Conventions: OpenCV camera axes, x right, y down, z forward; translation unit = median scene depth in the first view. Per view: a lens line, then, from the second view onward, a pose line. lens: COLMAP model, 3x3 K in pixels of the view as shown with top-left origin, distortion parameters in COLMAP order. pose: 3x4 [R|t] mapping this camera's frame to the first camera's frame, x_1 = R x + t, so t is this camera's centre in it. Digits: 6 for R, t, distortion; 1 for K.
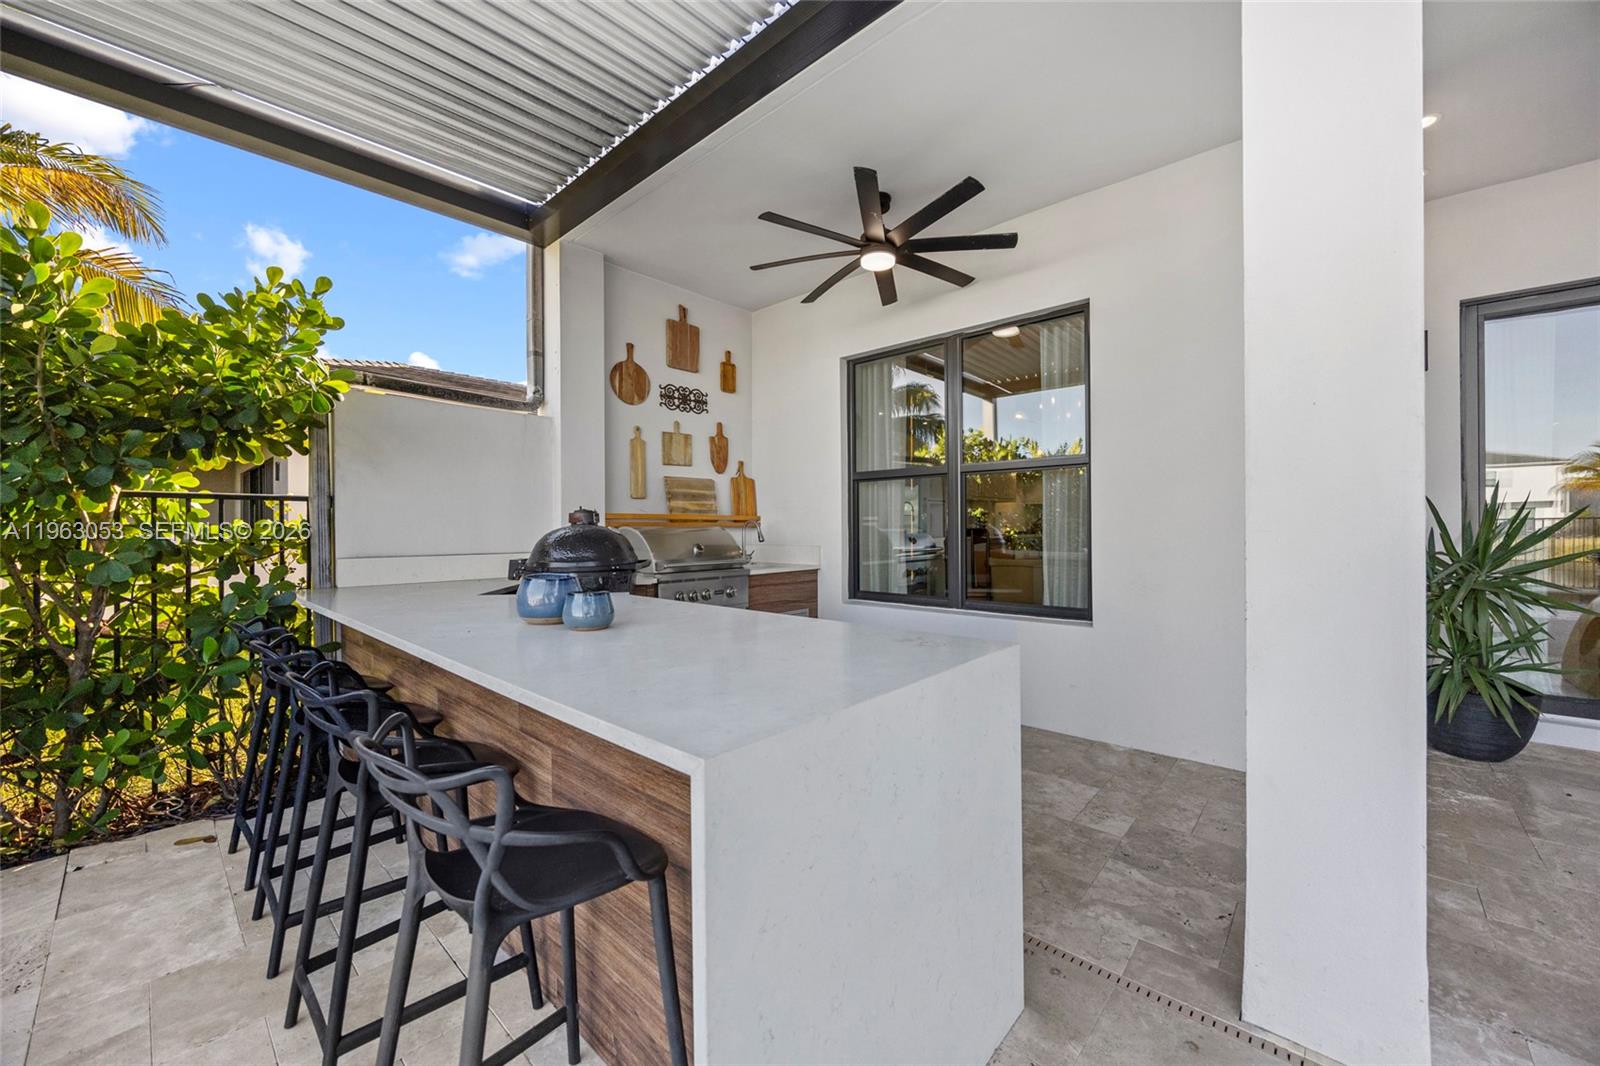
lens RADIAL K [[613.7, 0, 794.0], [0, 613.7, 529.7], [0, 0, 1]] dist [-0.000253, 0.000392]
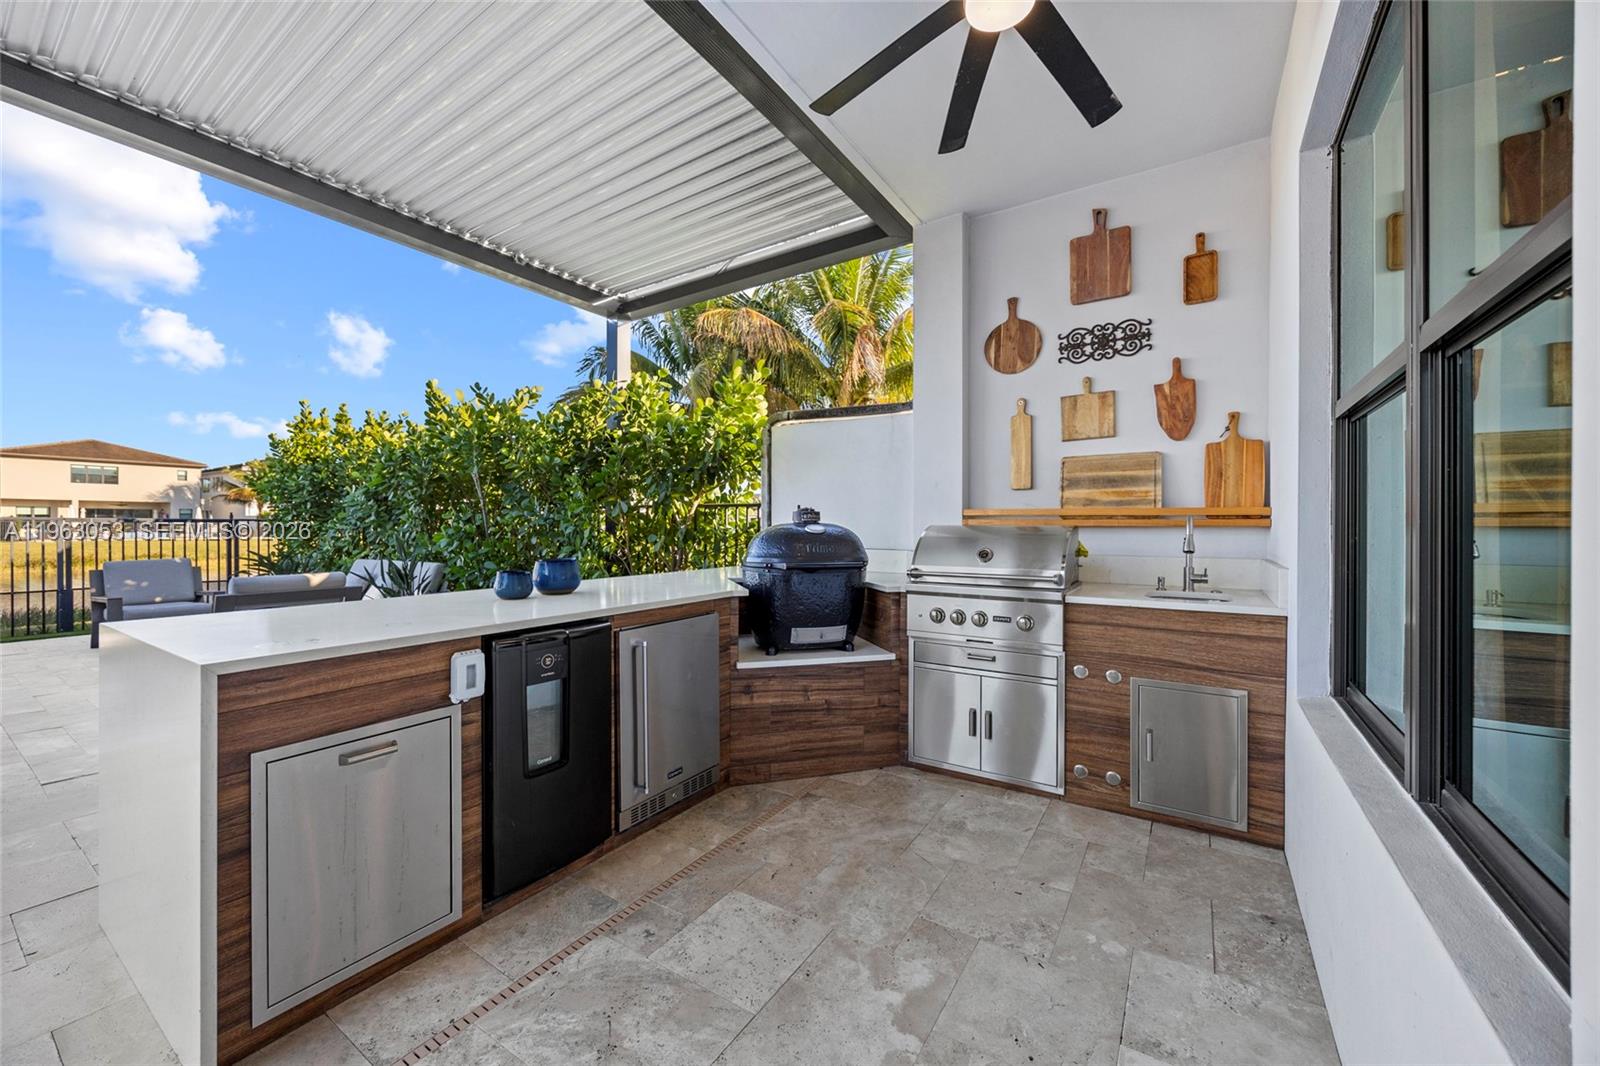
lens RADIAL K [[613.7, 0, 790.2], [0, 613.7, 525.6], [0, 0, 1]] dist [-0.000253, 0.000392]
pose [[0.159673, 0.009909, -0.987120, 0.455427], [-0.006426, 0.999939, 0.008998, -0.008960], [0.987149, 0.004906, 0.159727, 0.547049]]
